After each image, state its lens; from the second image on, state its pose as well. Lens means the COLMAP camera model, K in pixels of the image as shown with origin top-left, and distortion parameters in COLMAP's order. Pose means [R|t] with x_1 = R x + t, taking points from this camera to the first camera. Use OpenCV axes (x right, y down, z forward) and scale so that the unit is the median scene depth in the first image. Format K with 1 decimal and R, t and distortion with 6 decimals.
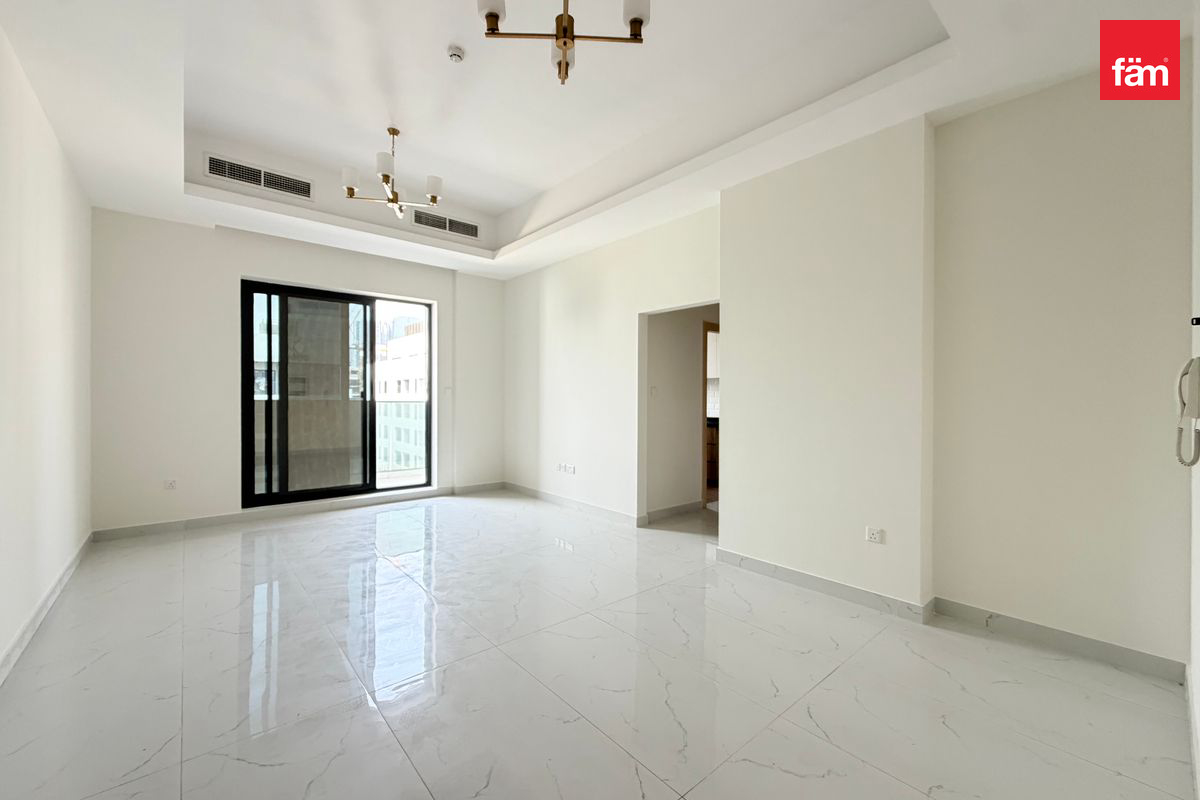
lens RADIAL K [[477.2, 0, 597.5], [0, 477.2, 399.4], [0, 0, 1]] dist [-0.001817, 0.000337]
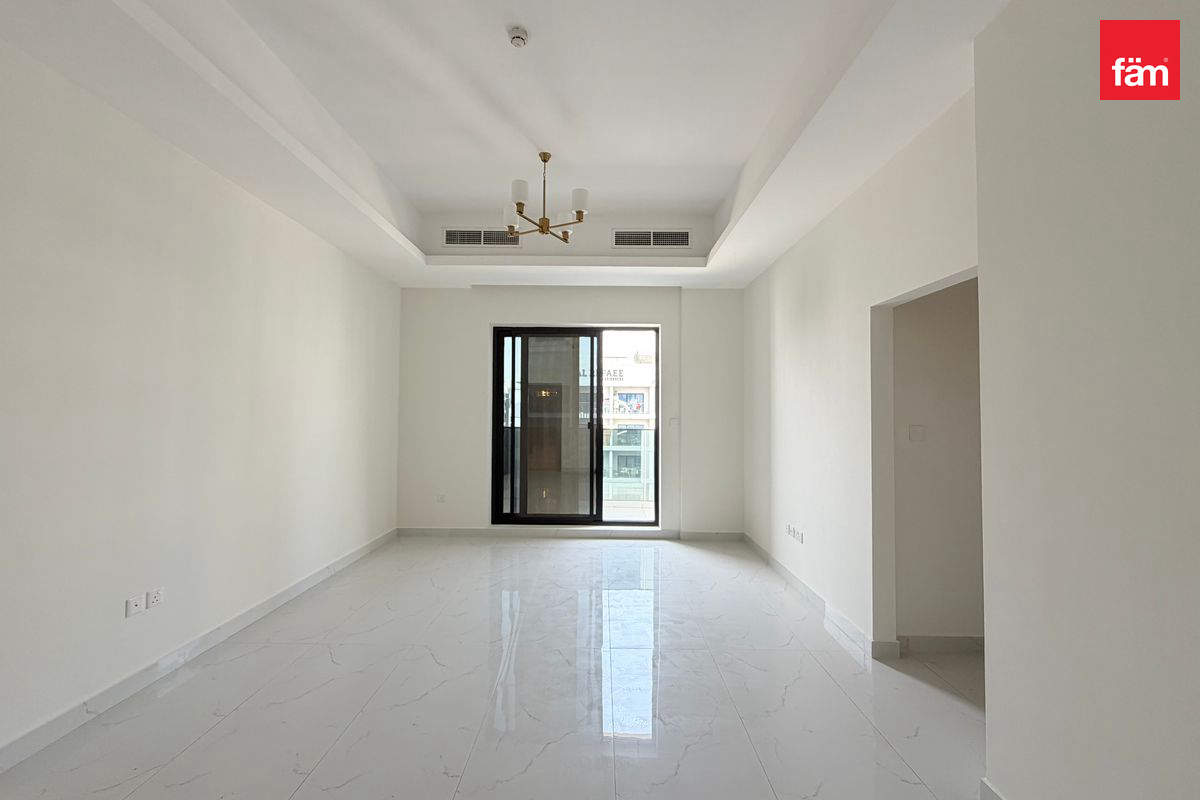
lens RADIAL K [[477.2, 0, 597.5], [0, 477.2, 399.4], [0, 0, 1]] dist [-0.001817, 0.000337]
pose [[0.754737, -0.017926, -0.655783, 0.188396], [-0.007832, 0.999309, -0.036331, -0.029494], [0.655981, 0.032557, 0.754075, 0.257071]]
